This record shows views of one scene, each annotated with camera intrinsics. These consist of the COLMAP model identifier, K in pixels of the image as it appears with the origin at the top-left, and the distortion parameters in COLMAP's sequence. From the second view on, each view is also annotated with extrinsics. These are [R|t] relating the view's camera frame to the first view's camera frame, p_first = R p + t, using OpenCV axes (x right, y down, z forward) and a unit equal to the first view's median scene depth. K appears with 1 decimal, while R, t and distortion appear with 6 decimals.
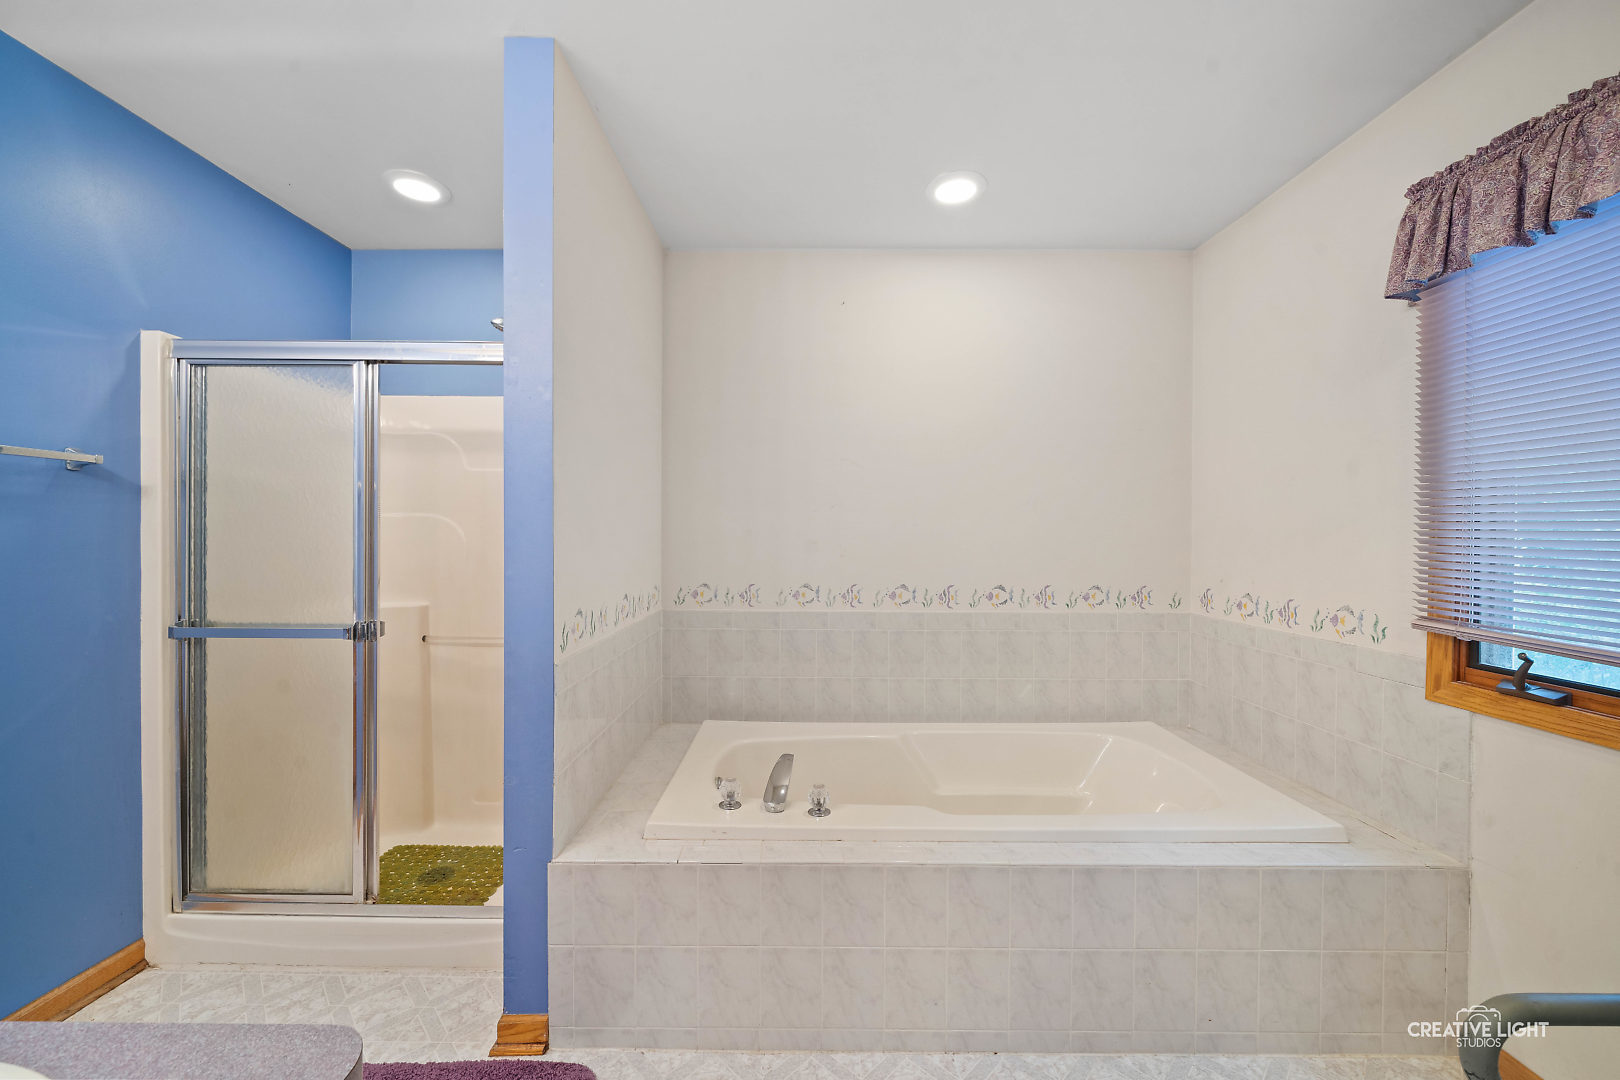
lens RADIAL K [[615.7, 0, 808.4], [0, 615.7, 538.3], [0, 0, 1]] dist [-0.004984, -0.000026]
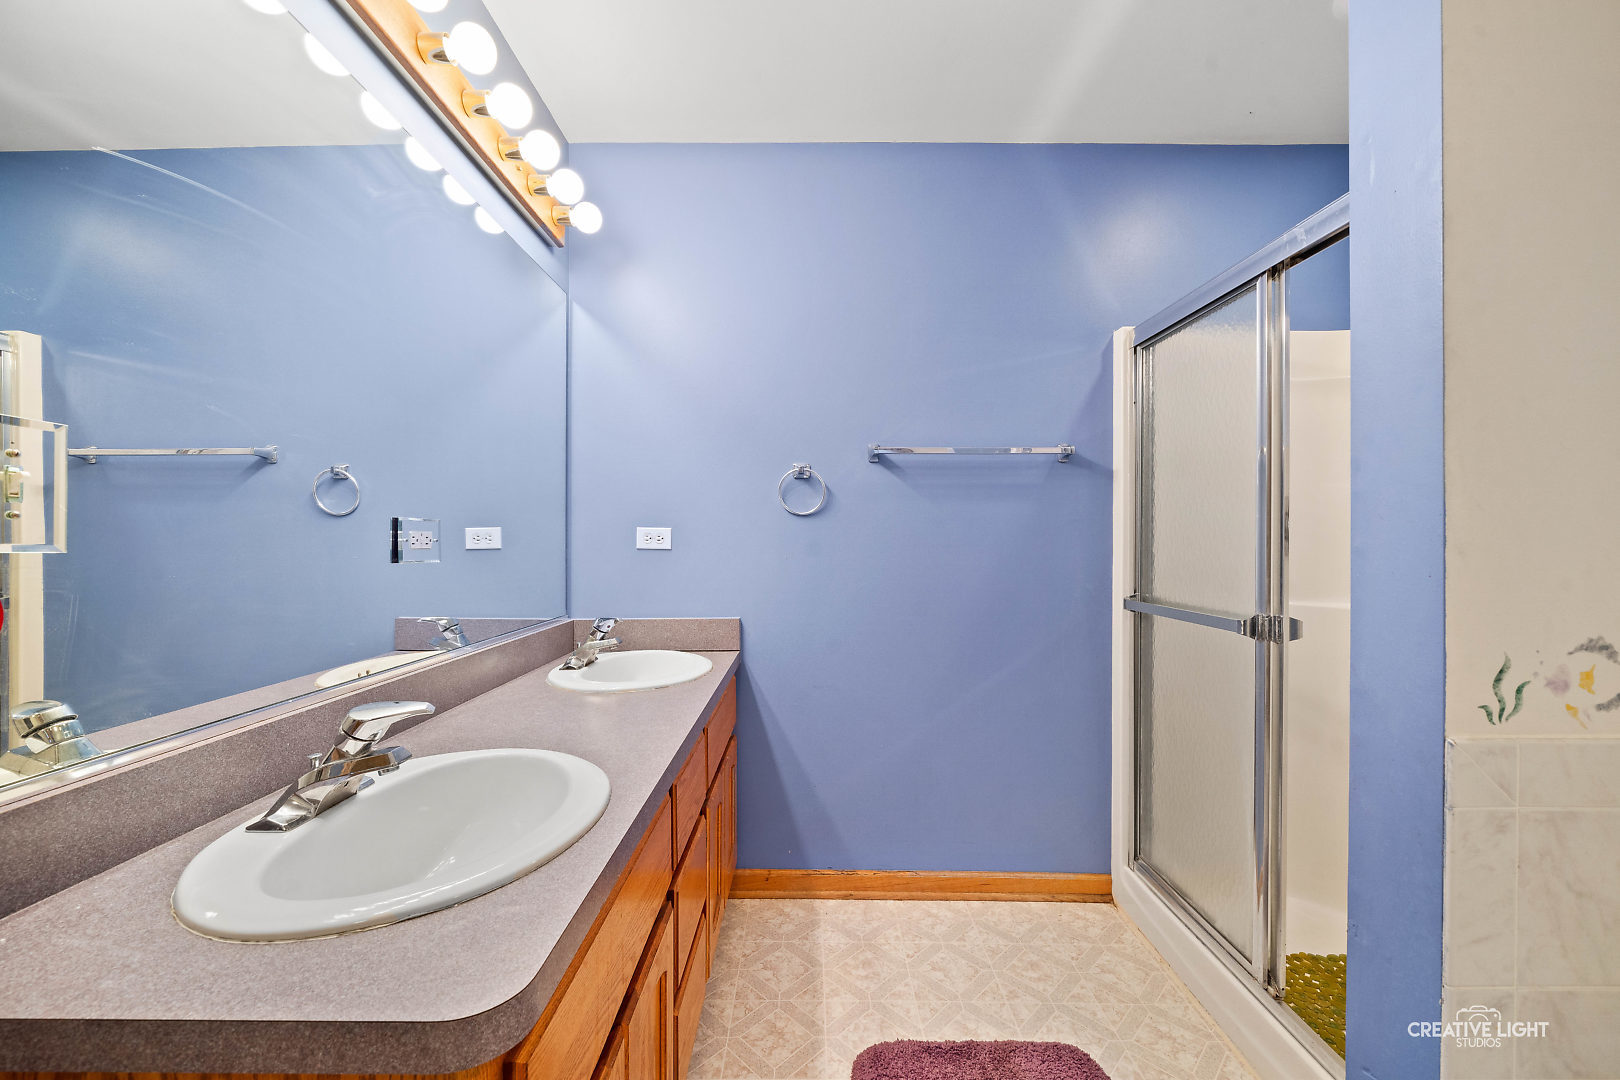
lens RADIAL K [[615.7, 0, 806.4], [0, 615.7, 544.0], [0, 0, 1]] dist [-0.004984, -0.000026]
pose [[0.001412, 0.001026, -0.999998, 0.034596], [-0.008383, 0.999964, 0.001014, 0.051972], [0.999964, 0.008381, 0.001421, 0.435886]]
